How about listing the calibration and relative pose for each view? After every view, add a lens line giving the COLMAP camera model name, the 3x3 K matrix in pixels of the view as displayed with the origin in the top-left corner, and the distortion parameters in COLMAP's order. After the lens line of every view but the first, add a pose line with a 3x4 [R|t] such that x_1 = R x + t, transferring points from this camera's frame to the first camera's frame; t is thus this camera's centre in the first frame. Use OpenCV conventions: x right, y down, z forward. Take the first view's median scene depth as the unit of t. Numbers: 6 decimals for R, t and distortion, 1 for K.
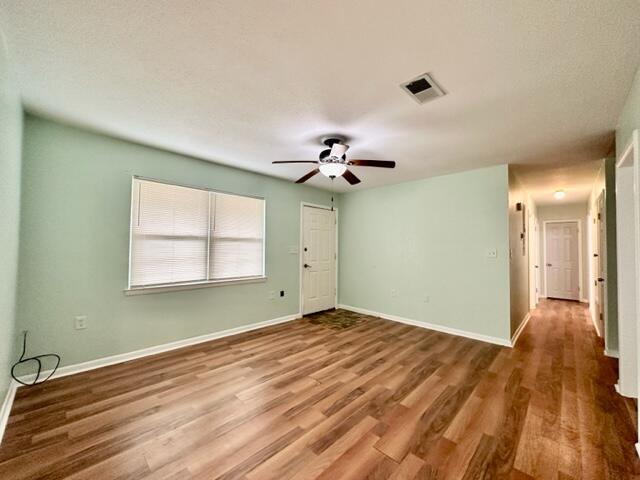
lens RADIAL K [[255.1, 0, 319.9], [0, 255.1, 239.9], [0, 0, 1]] dist [-0.004006, 0.000239]
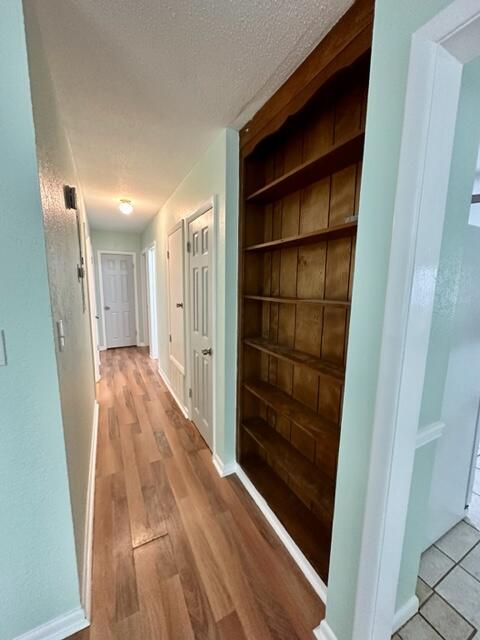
lens RADIAL K [[255.1, 0, 239.9], [0, 255.1, 319.2], [0, 0, 1]] dist [-0.004006, 0.000239]
pose [[0.306851, -0.140922, 0.941267, 0.541919], [-0.039695, 0.986222, 0.160593, -0.021886], [-0.950929, -0.086642, 0.297029, 0.719217]]
